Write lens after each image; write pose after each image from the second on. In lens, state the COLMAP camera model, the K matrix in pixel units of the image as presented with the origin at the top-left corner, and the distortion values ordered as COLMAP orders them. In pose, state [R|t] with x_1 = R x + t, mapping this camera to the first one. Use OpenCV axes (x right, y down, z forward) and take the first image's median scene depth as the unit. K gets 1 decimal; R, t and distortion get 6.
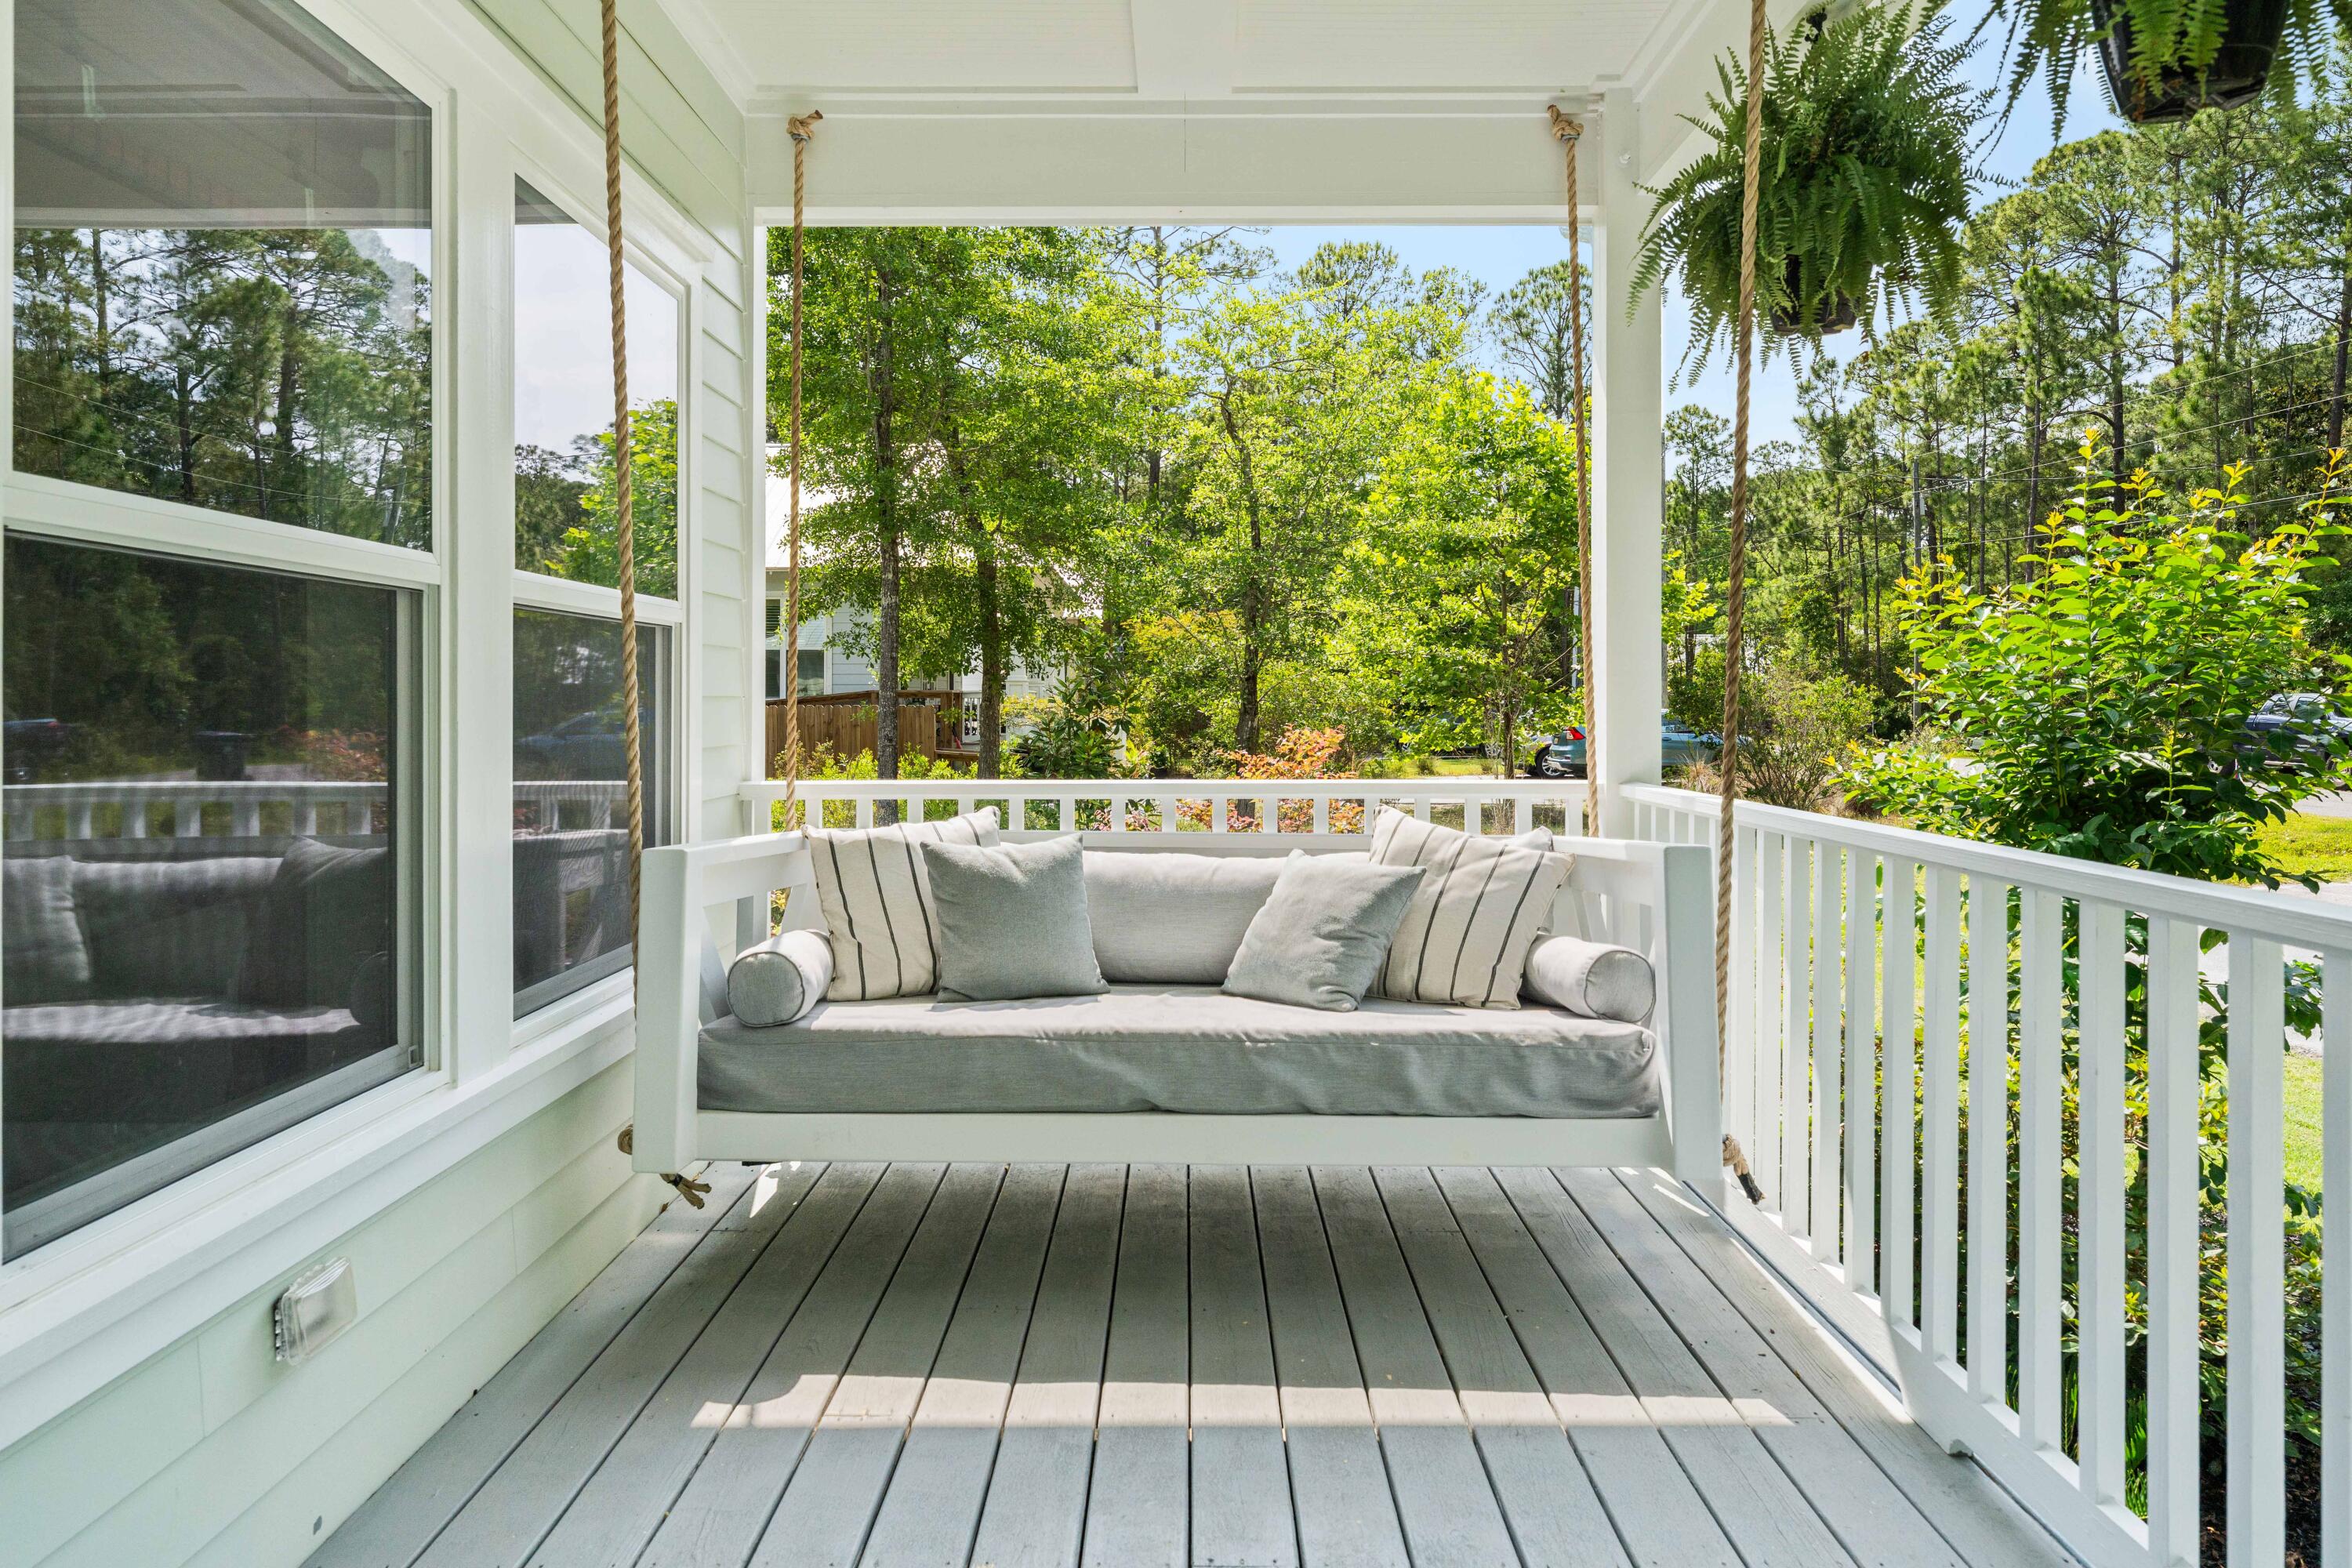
lens RADIAL K [[1463.3, 0, 1180.7], [0, 1463.3, 706.6], [0, 0, 1]] dist [-0.004730, -0.002389]
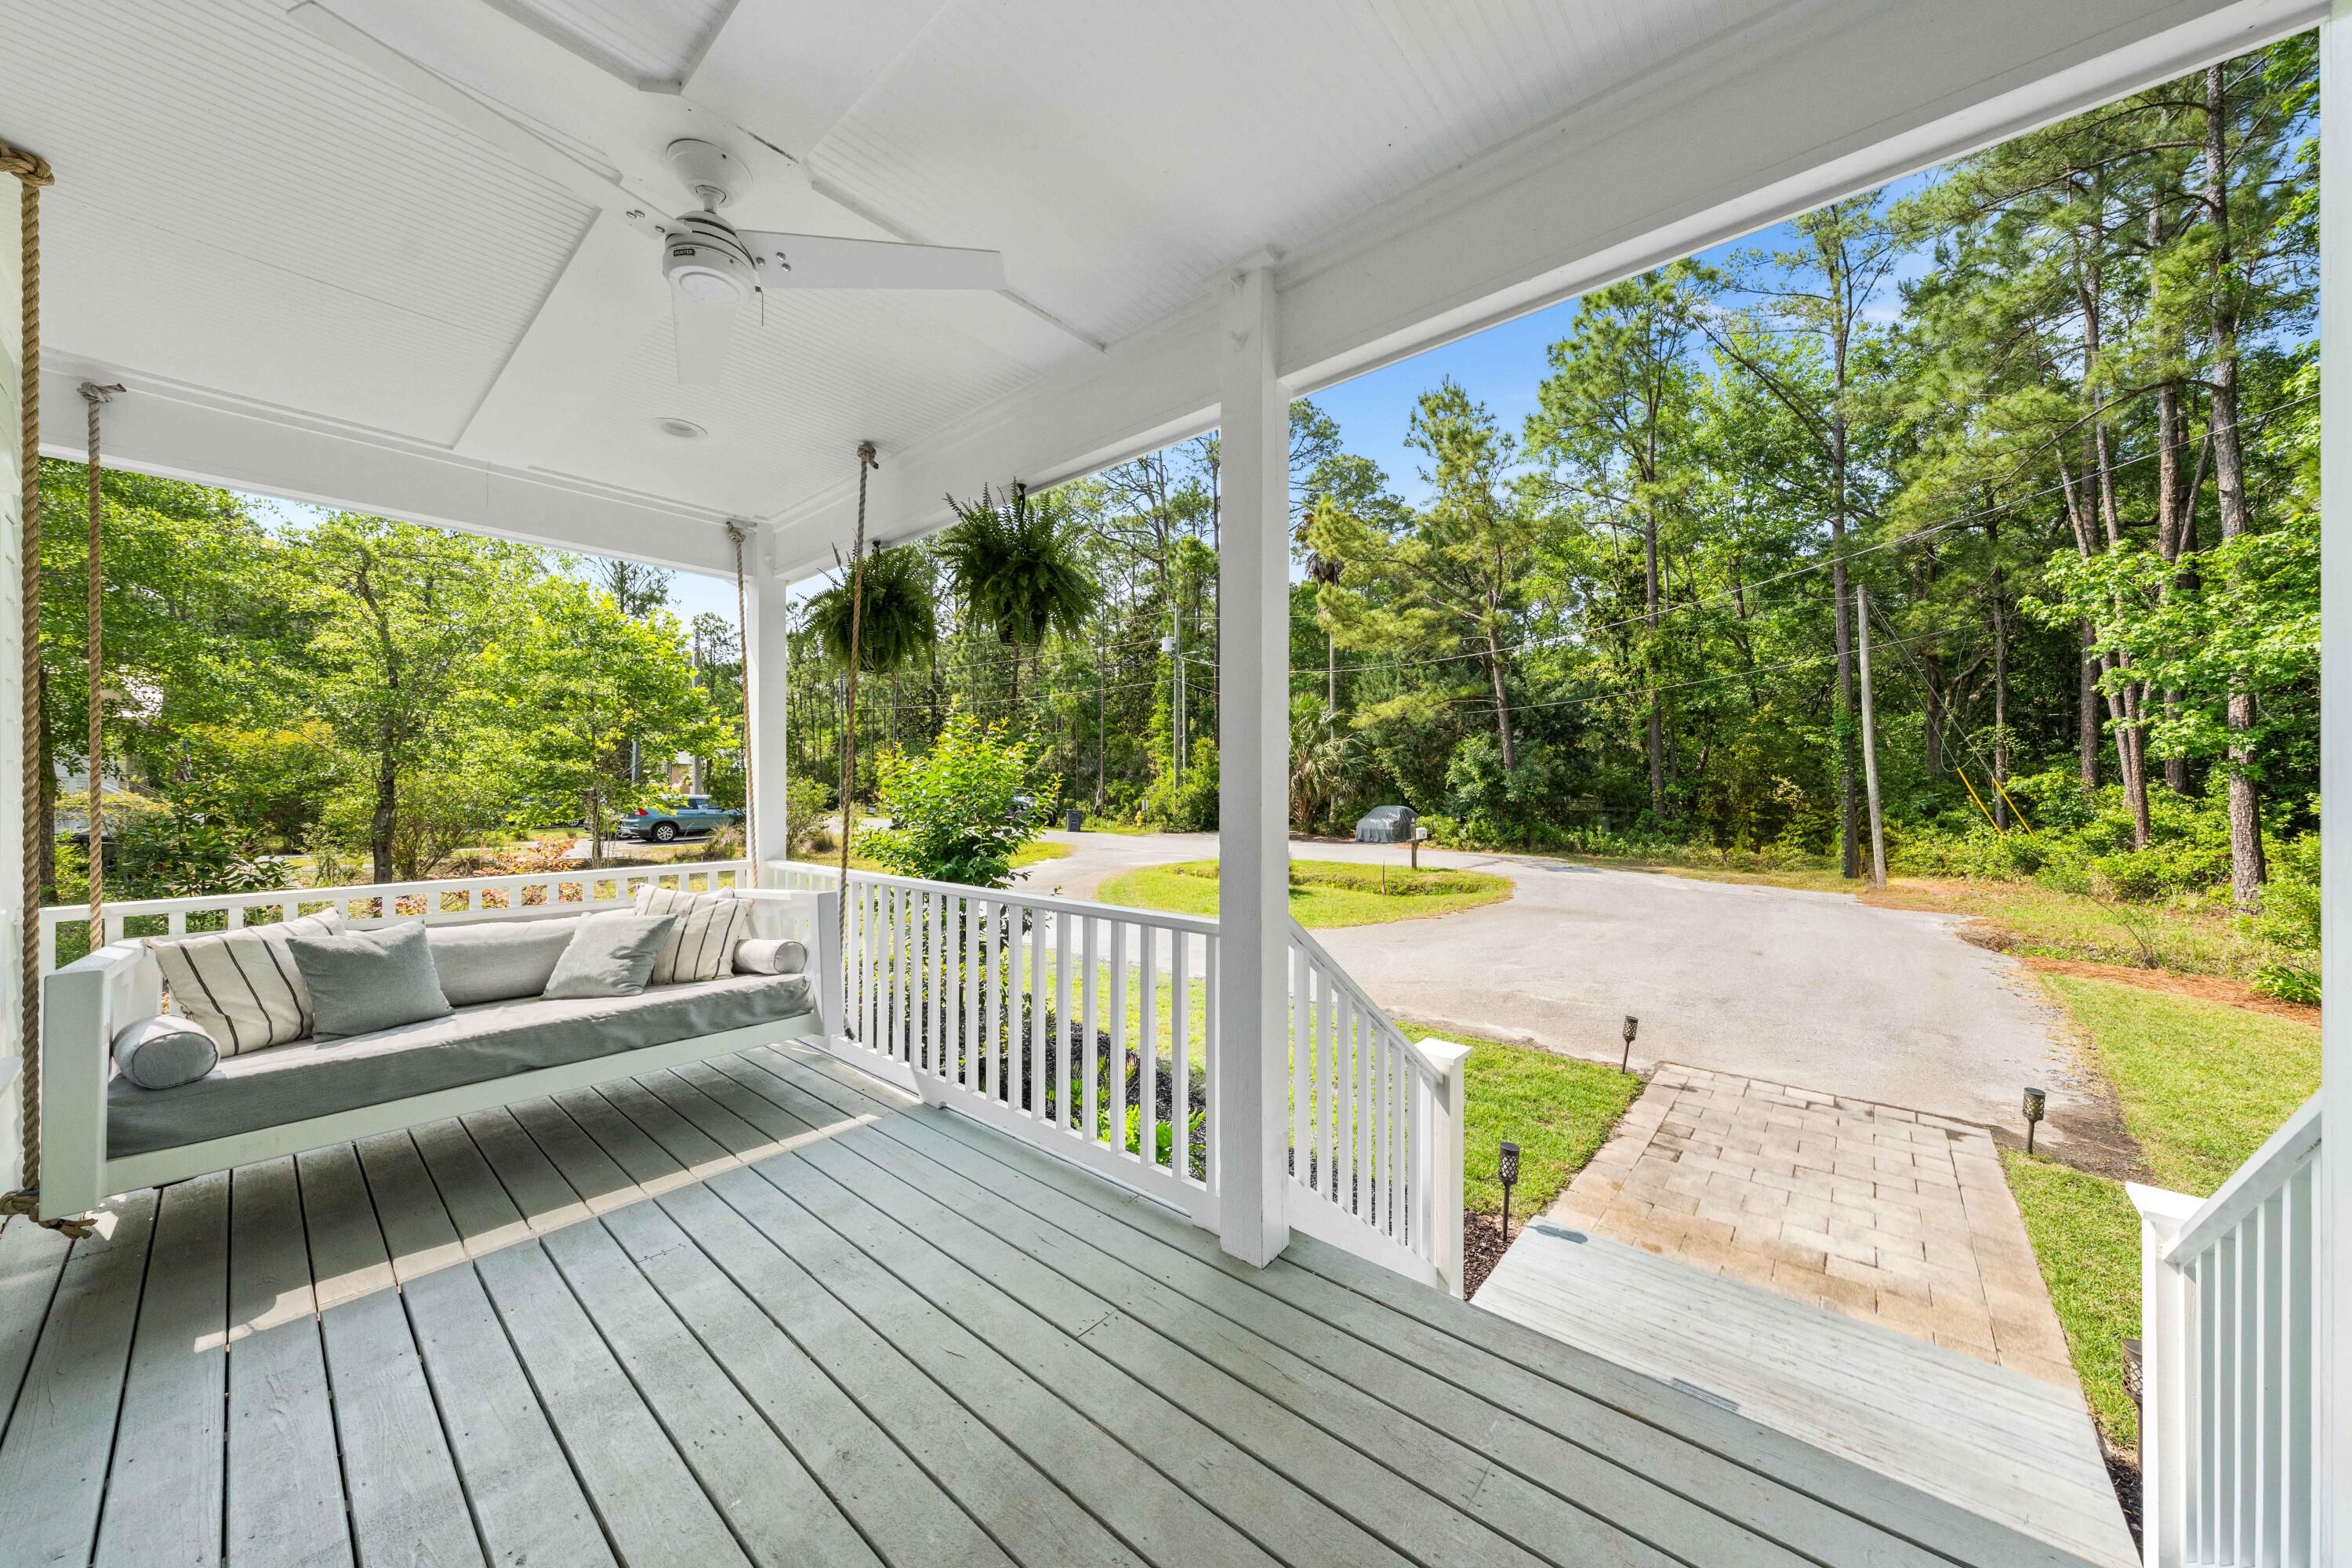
lens RADIAL K [[799.2, 0, 1176.0], [0, 799.2, 784.0], [0, 0, 1]] dist [-0.000715, -0.000047]
pose [[0.646806, 0.002250, 0.762651, -0.228675], [0.000631, 0.999994, -0.003485, -0.063653], [-0.762654, 0.002736, 0.646800, -0.216528]]
